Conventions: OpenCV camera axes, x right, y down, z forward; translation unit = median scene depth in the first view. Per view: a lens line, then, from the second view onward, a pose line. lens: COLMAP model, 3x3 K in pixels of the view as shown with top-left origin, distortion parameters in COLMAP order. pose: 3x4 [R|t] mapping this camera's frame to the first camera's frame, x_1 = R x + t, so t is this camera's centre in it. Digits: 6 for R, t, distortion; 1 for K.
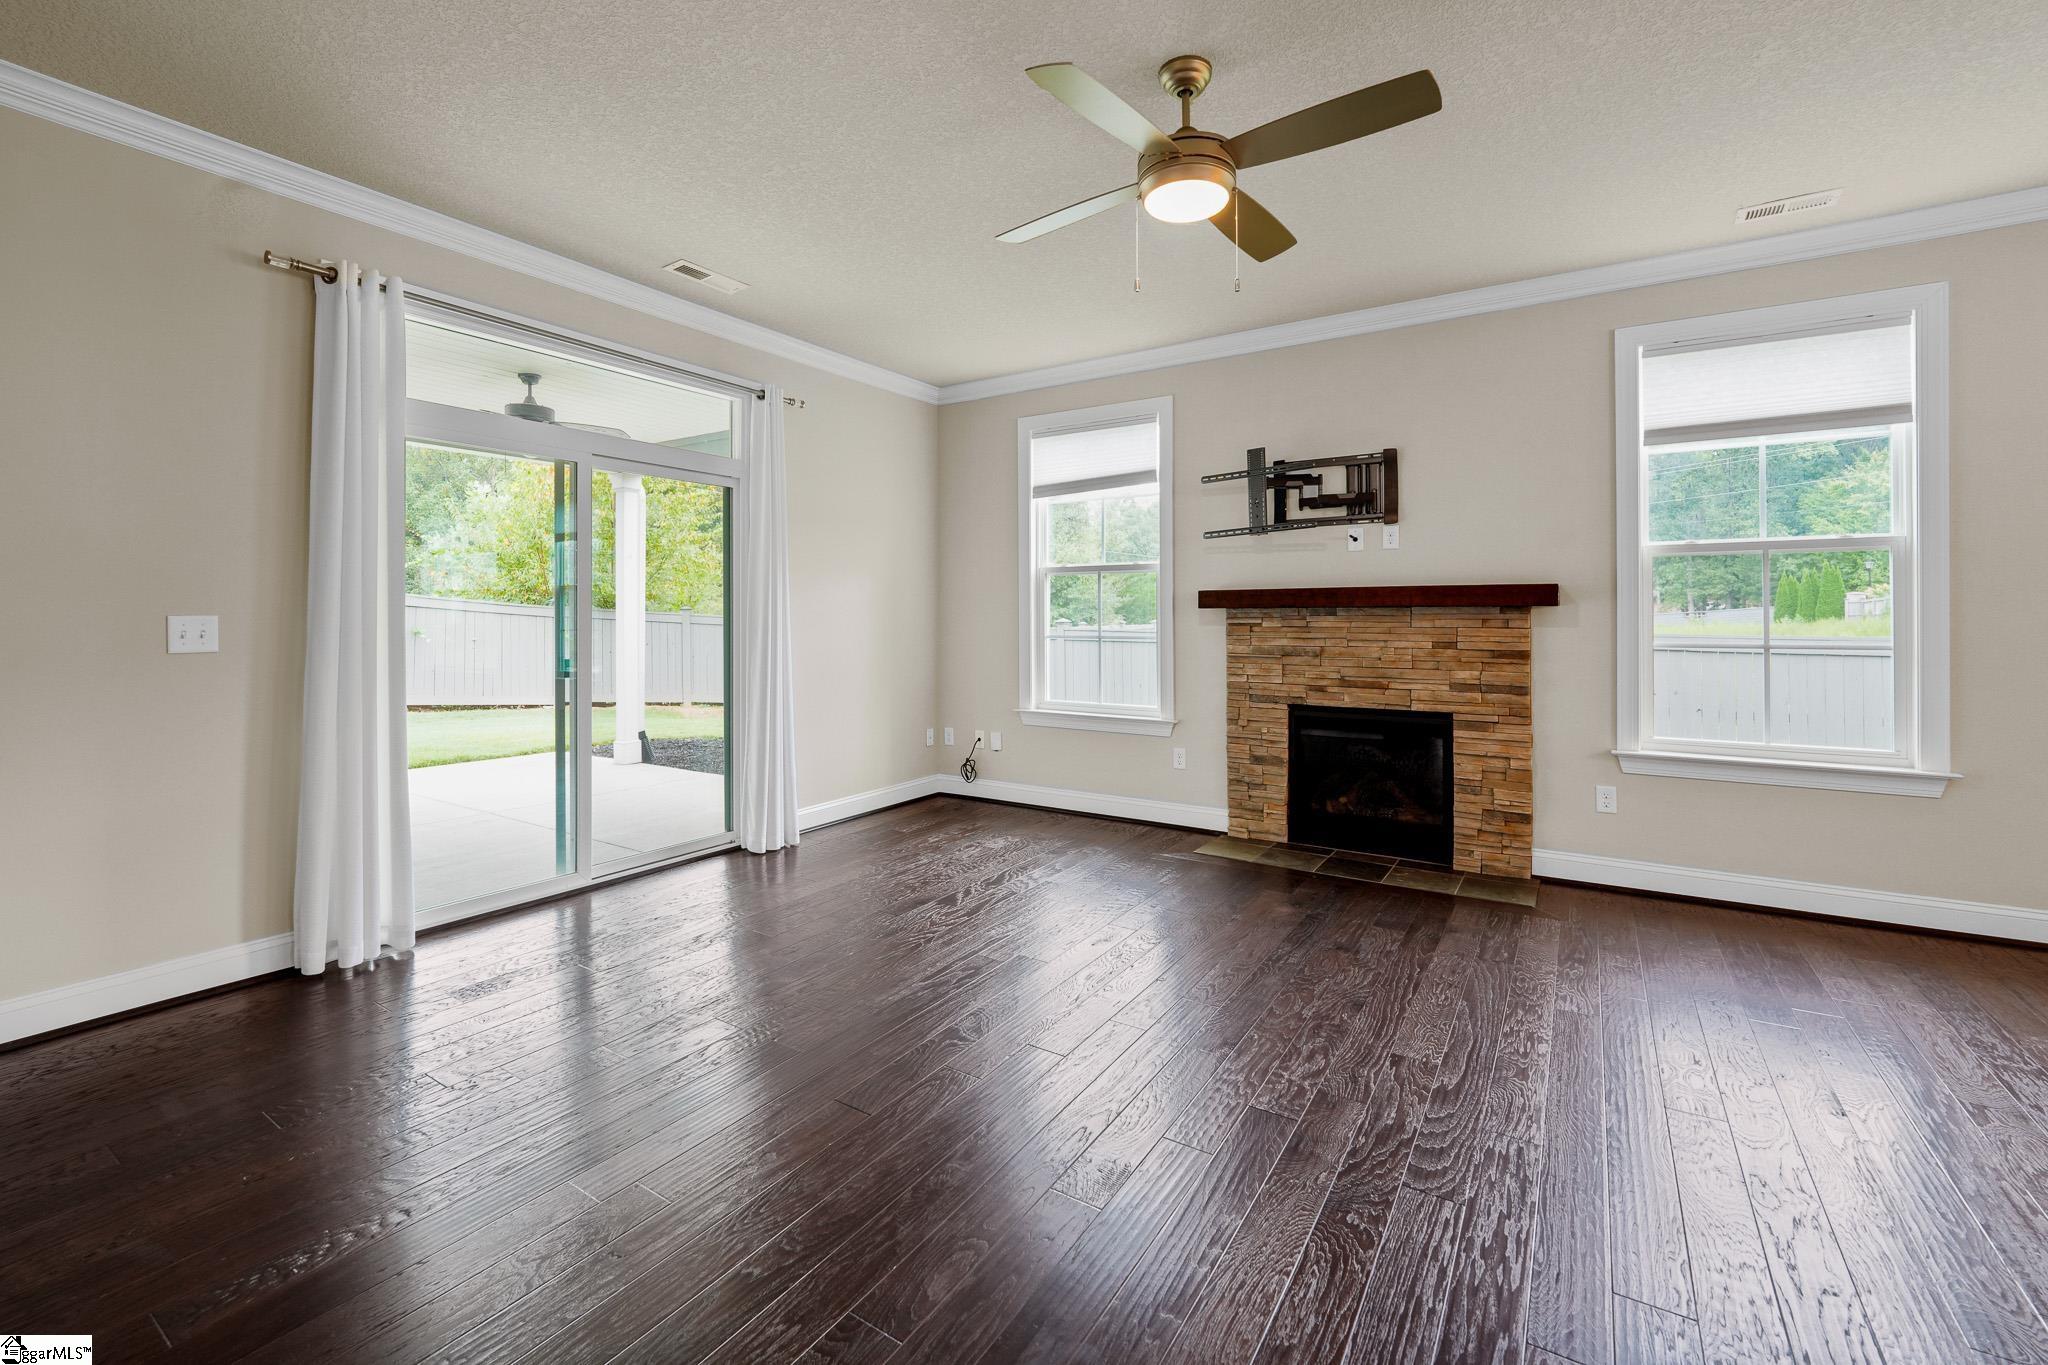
lens RADIAL K [[858.5, 0, 1024.0], [0, 858.5, 614.6], [0, 0, 1]] dist [-0.010264, -0.000432]
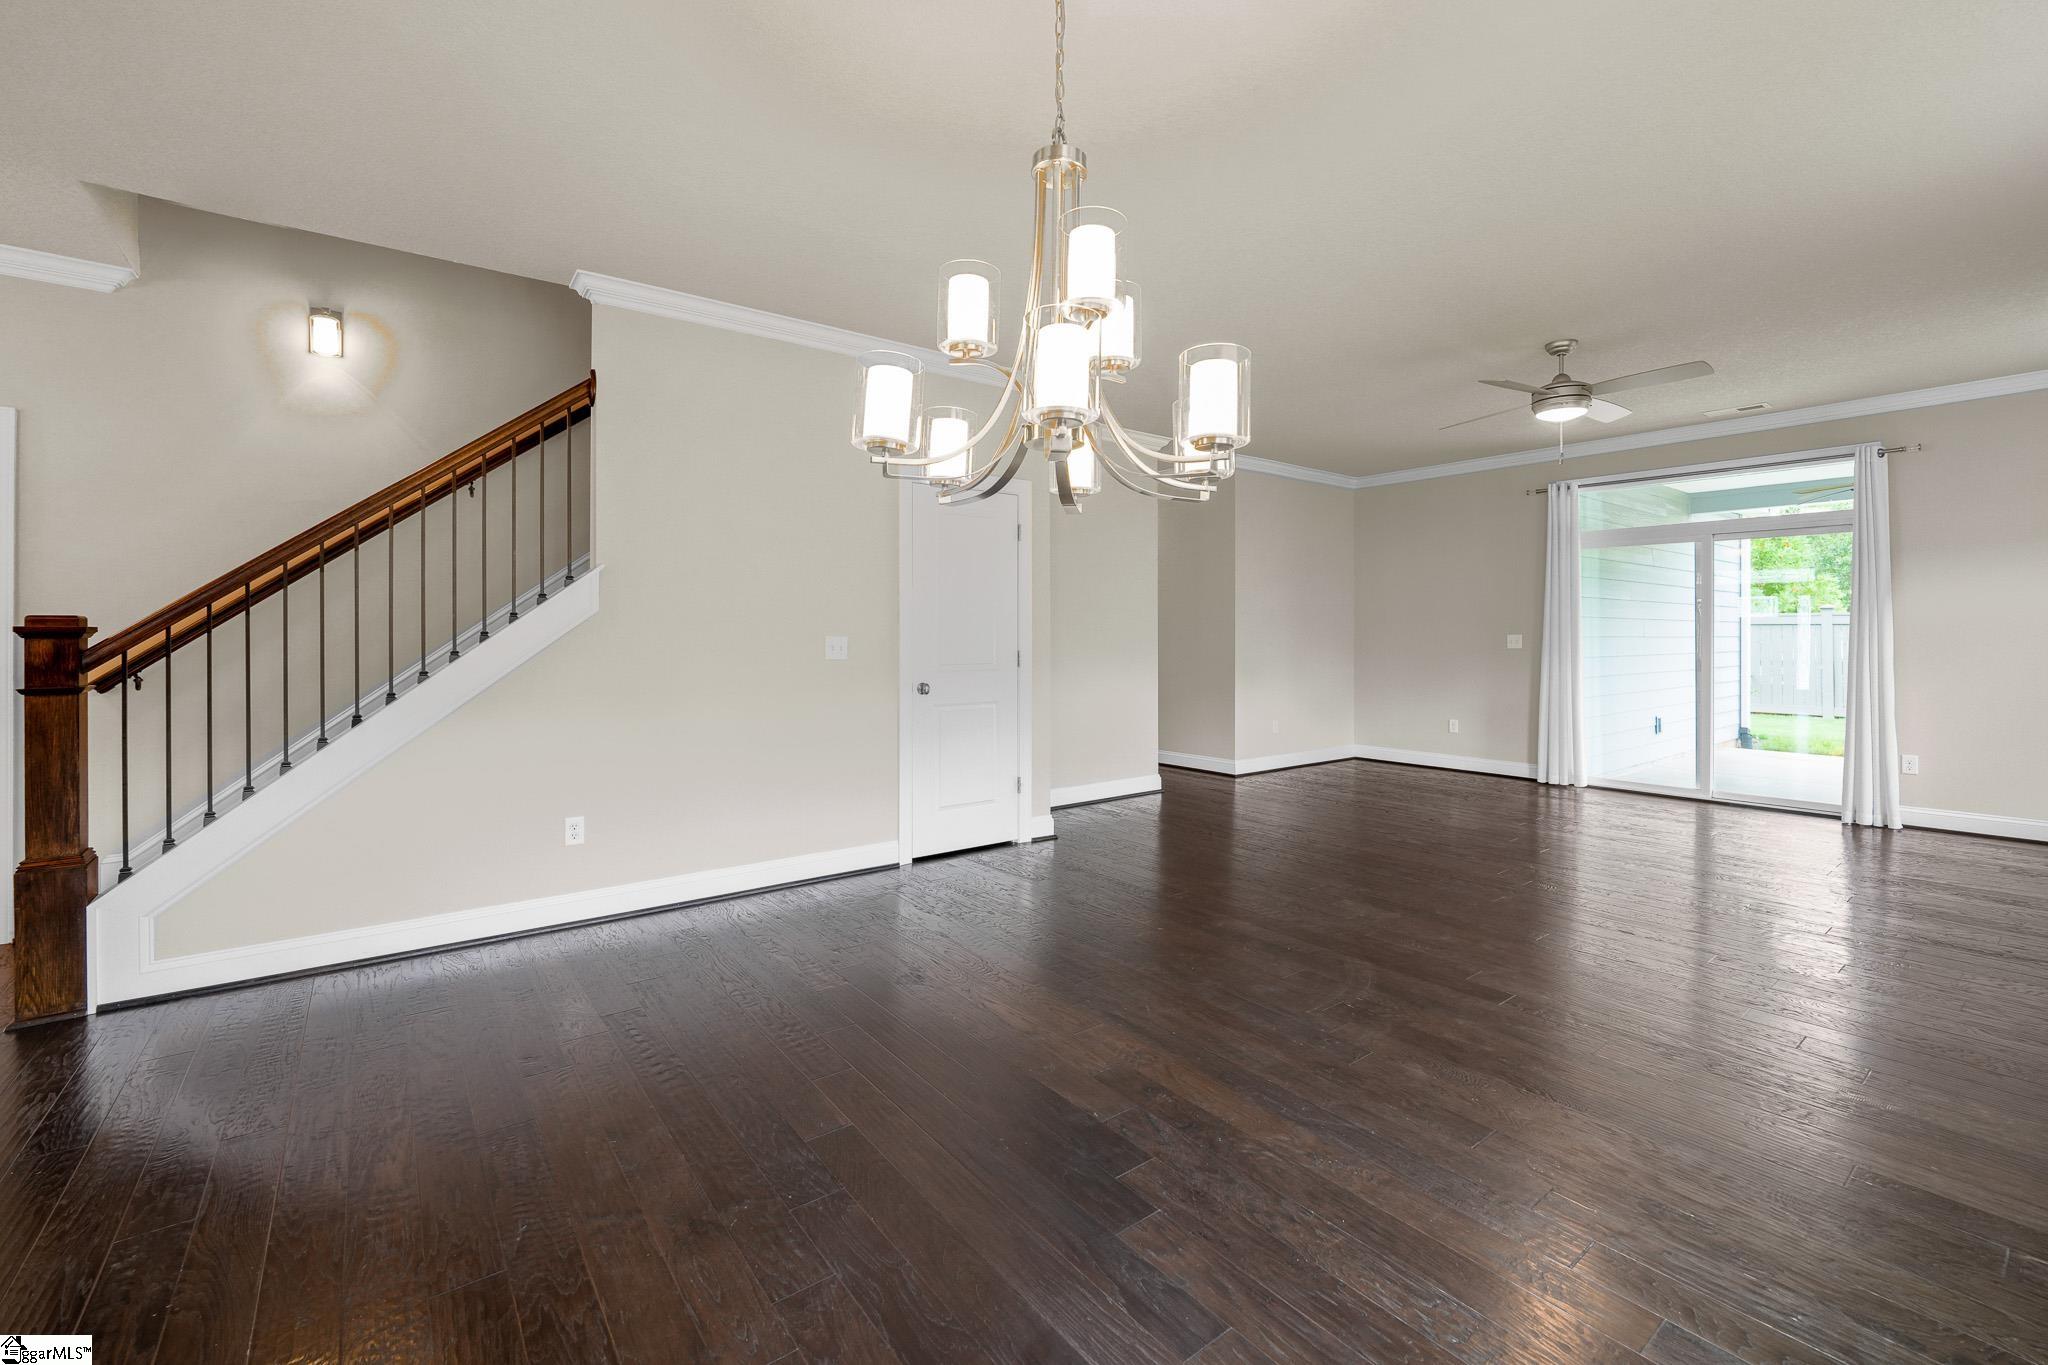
lens RADIAL K [[857.7, 0, 1033.1], [0, 857.7, 637.3], [0, 0, 1]] dist [-0.008867, 0.000012]
pose [[-0.328151, 0.003849, -0.944617, 1.291477], [0.003846, 0.999989, 0.002738, -0.002123], [0.944617, -0.002735, -0.328162, 0.292567]]
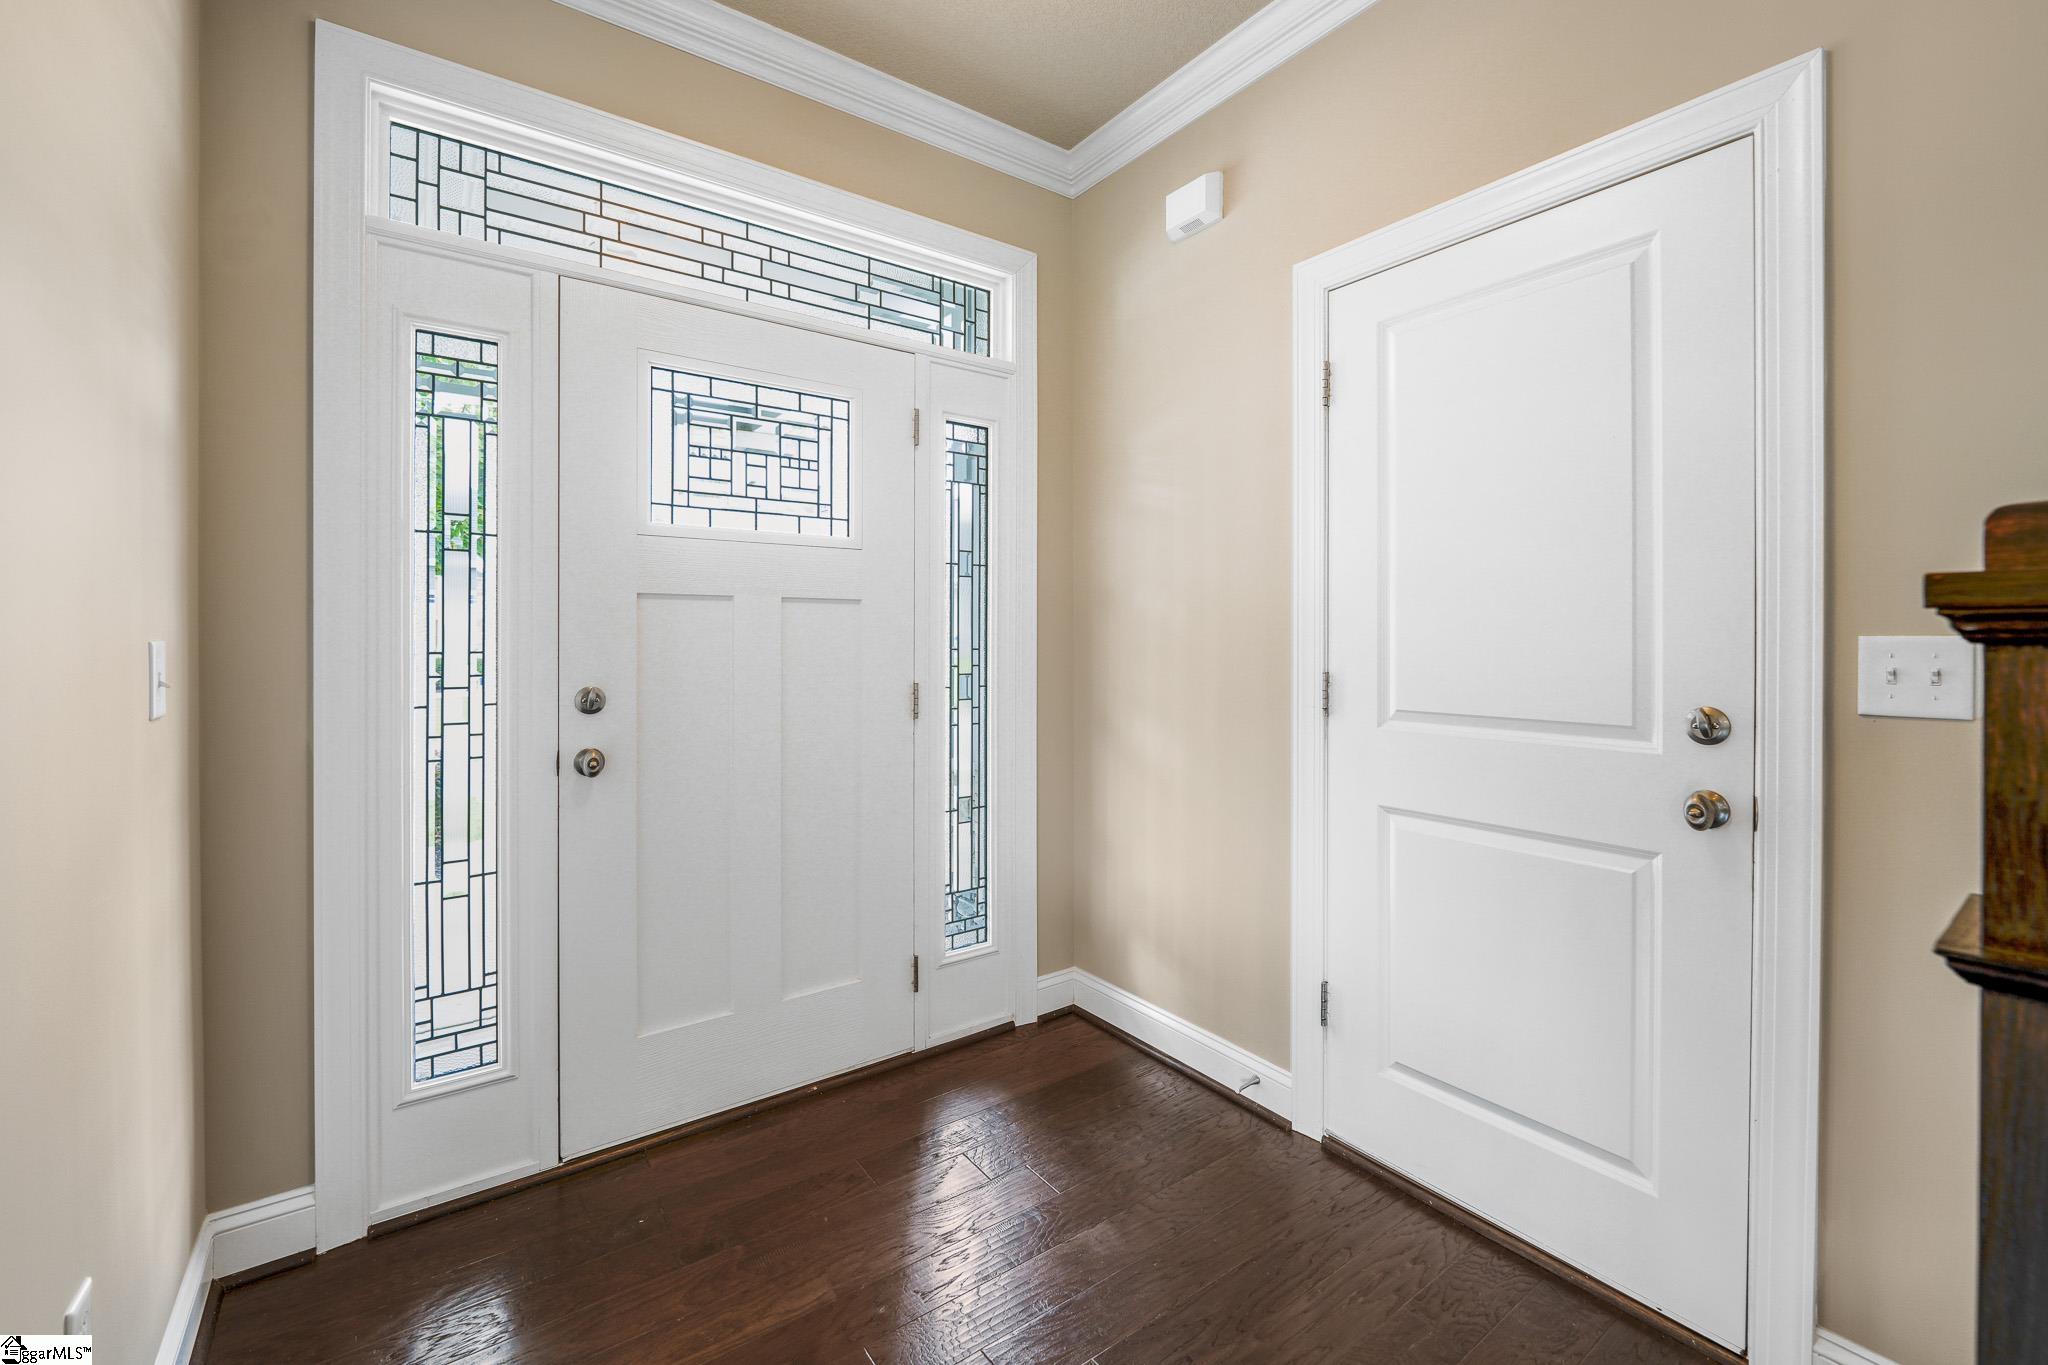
lens RADIAL K [[857.7, 0, 1033.1], [0, 857.7, 637.3], [0, 0, 1]] dist [-0.008867, 0.000012]
pose [[-0.938210, 0.002333, 0.346058, 1.022414], [0.002099, 0.999997, -0.001051, -0.003425], [-0.346059, -0.000259, -0.938213, -0.466413]]
